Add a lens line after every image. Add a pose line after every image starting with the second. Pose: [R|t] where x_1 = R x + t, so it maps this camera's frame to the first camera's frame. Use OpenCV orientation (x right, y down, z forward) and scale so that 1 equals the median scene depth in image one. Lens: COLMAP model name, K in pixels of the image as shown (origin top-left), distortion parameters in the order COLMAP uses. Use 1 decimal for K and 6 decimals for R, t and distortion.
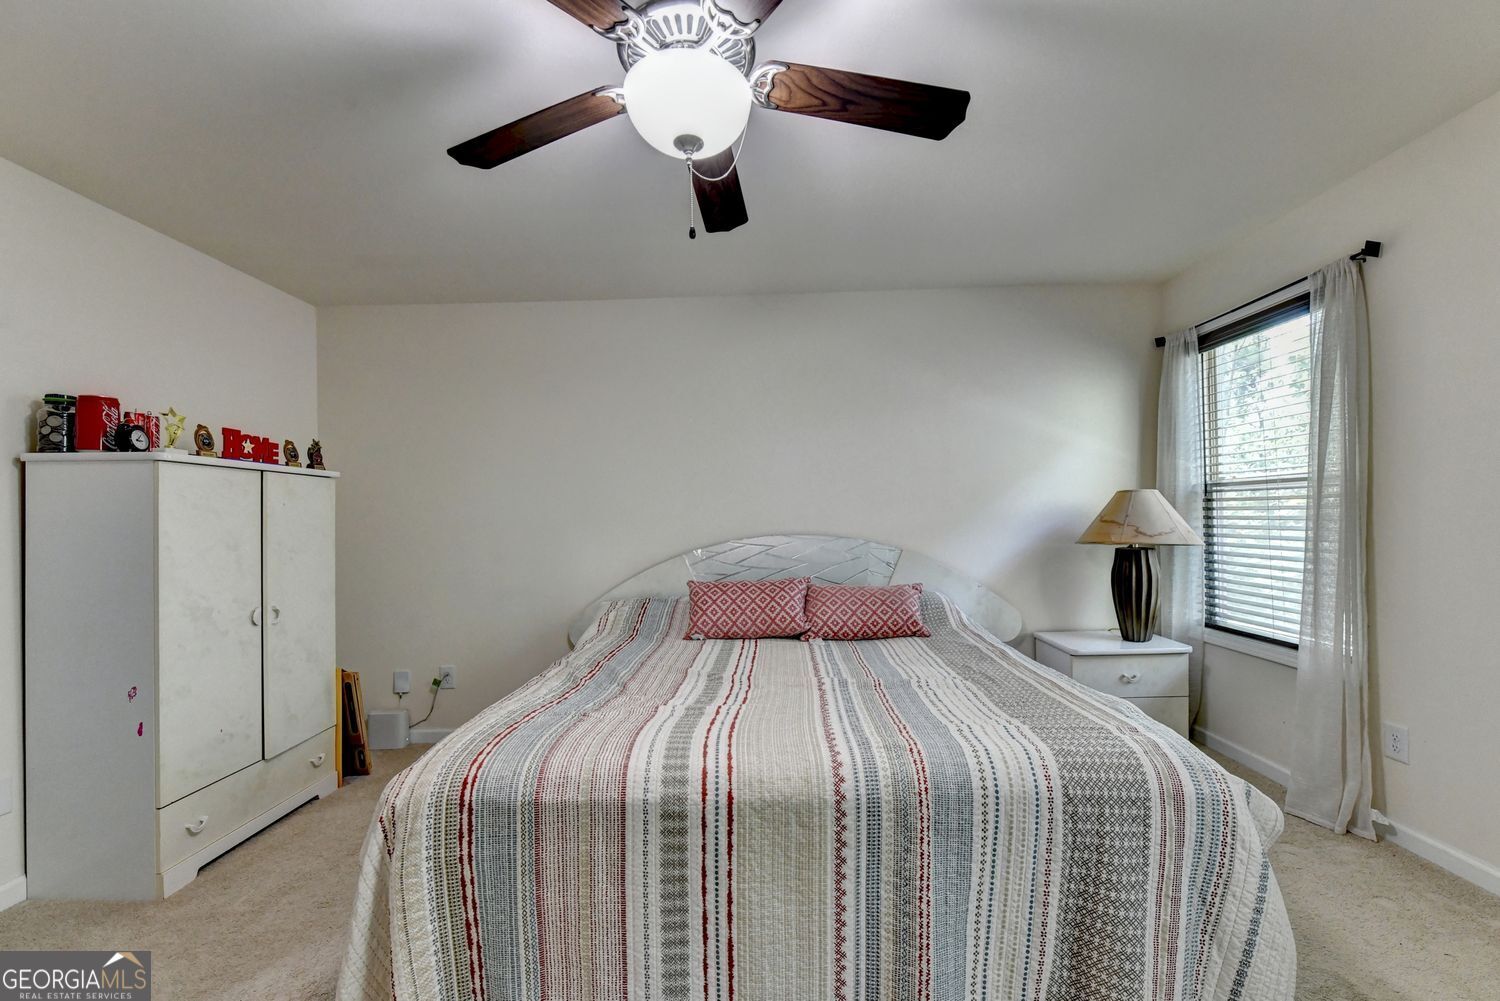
lens RADIAL K [[632.9, 0, 750.0], [0, 632.9, 500.5], [0, 0, 1]] dist [-0.010334, -0.000408]
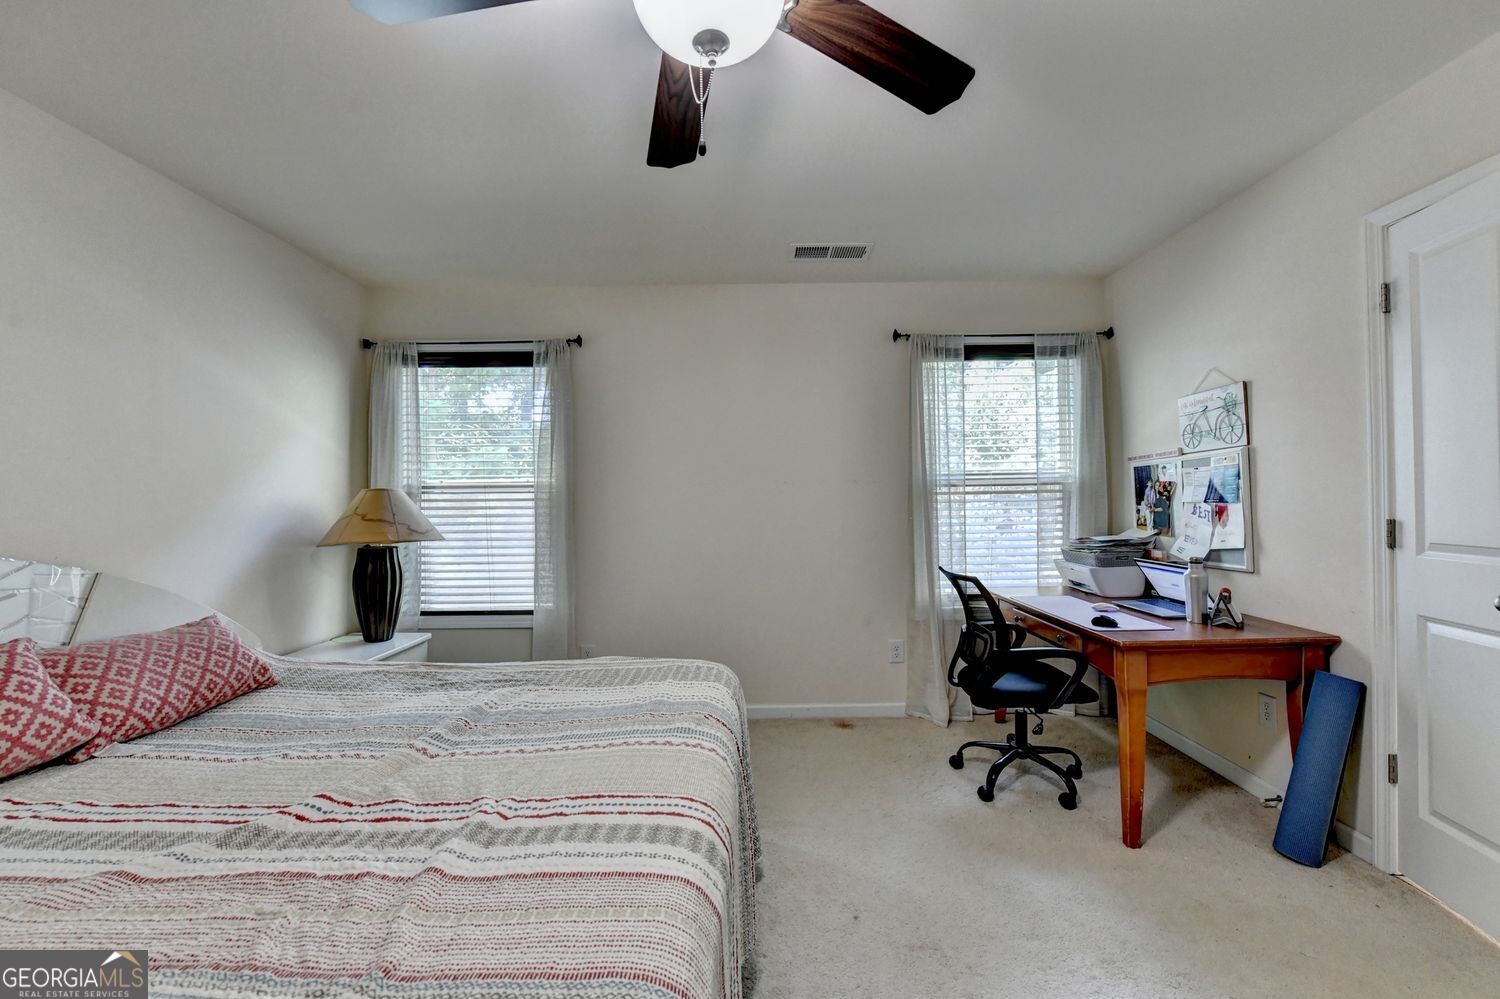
lens RADIAL K [[616.7, 0, 764.5], [0, 616.7, 495.3], [0, 0, 1]] dist [-0.008987, -0.000752]
pose [[-0.037832, 0.033233, 0.998731, -0.474056], [-0.009227, 0.999393, -0.033604, 0.024680], [-0.999242, -0.010487, -0.037502, 0.532508]]
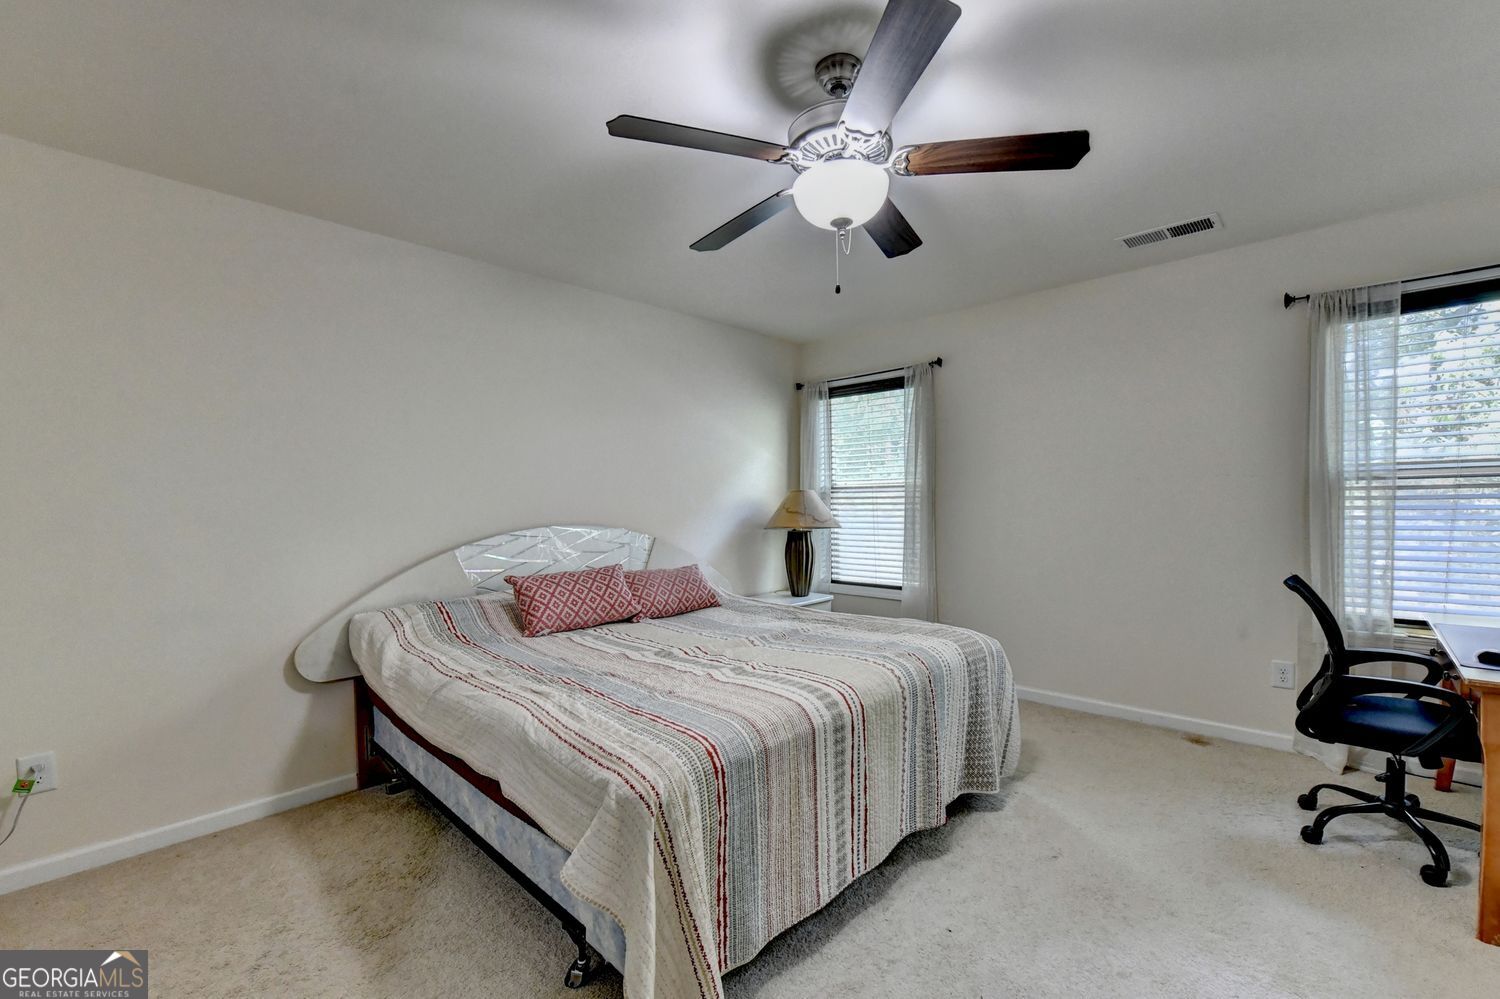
lens RADIAL K [[646.3, 0, 765.0], [0, 646.3, 511.0], [0, 0, 1]] dist [-0.009759, -0.000431]
pose [[0.655829, 0.003478, 0.754902, -0.668952], [-0.018836, 0.999753, 0.011757, 0.016963], [-0.754675, -0.021930, 0.655733, 0.130671]]
